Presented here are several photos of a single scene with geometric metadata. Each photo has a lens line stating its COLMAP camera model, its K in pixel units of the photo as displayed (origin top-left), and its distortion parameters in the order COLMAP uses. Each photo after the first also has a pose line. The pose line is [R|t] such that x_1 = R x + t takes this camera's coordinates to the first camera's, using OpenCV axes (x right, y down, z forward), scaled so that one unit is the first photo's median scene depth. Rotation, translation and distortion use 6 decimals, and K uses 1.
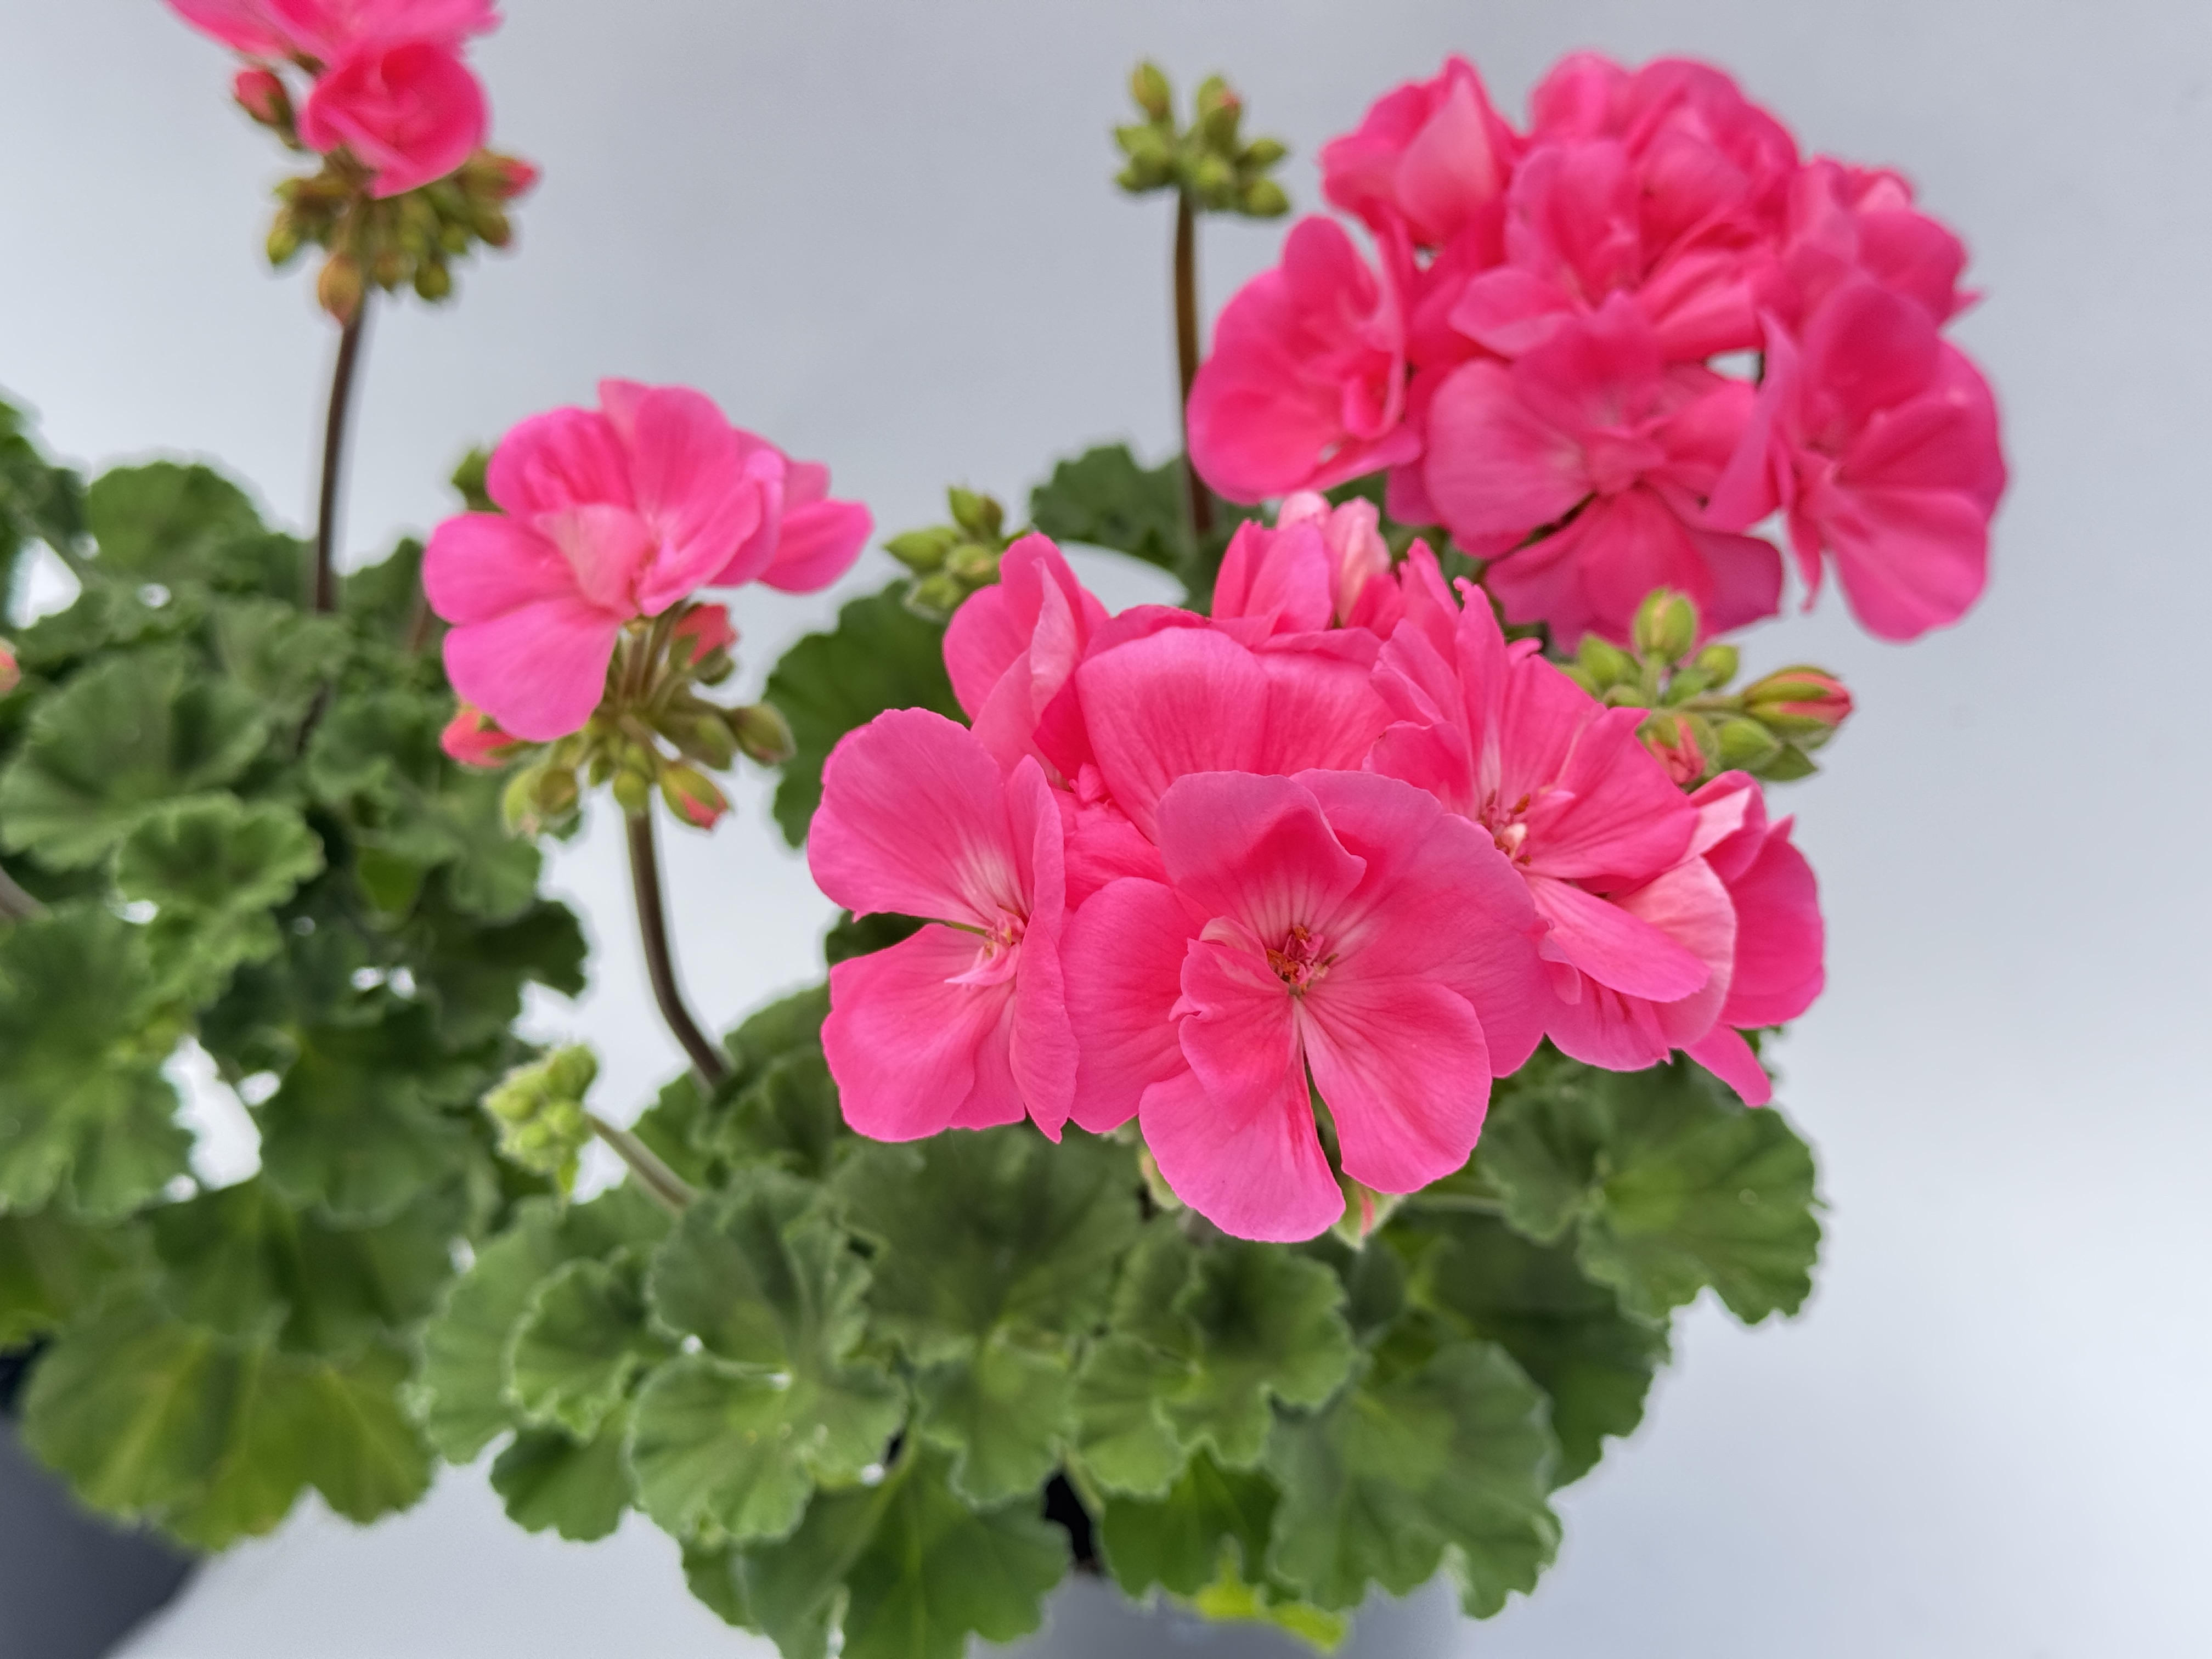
lens RADIAL K [[3364.3, 0, 1106.0], [0, 3364.3, 829.5], [0, 0, 1]] dist [0.039376, 1.015002]
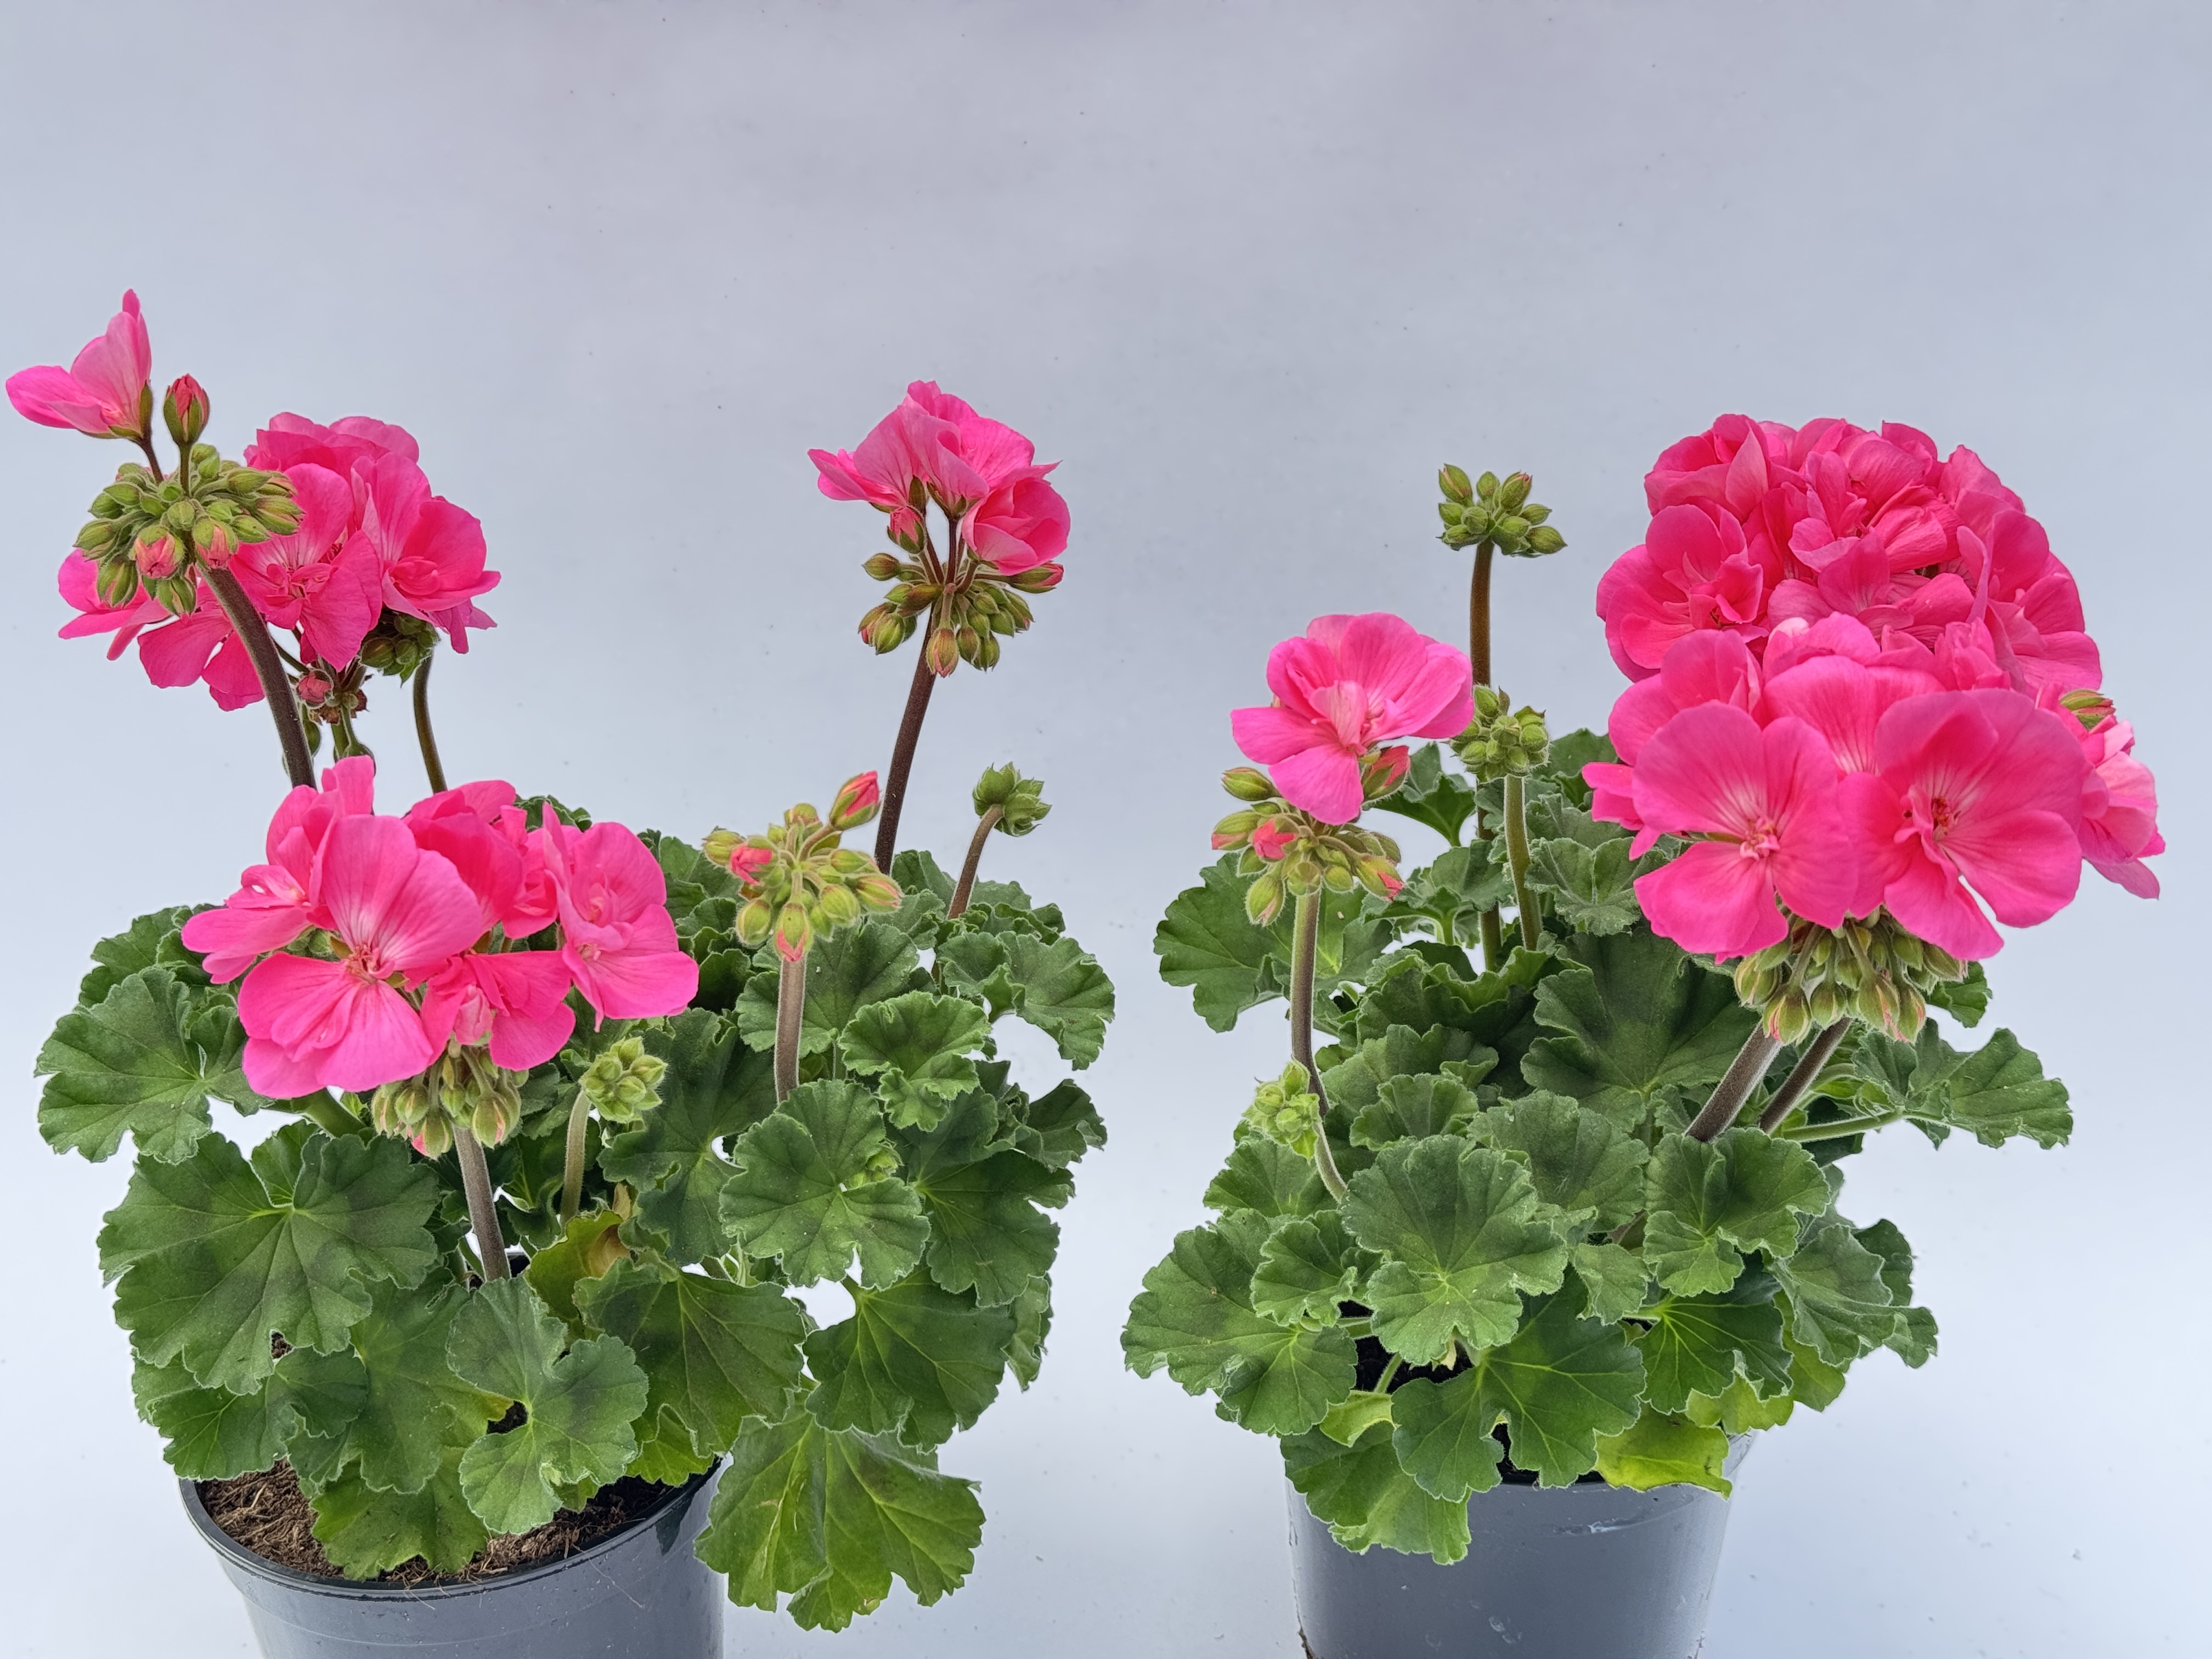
lens RADIAL K [[3364.3, 0, 1106.0], [0, 3364.3, 829.5], [0, 0, 1]] dist [0.039376, 1.015002]
pose [[0.967617, -0.087699, 0.236700, -0.679771], [0.137768, 0.969210, -0.204089, 0.299292], [-0.211513, 0.230089, 0.949906, -0.521193]]
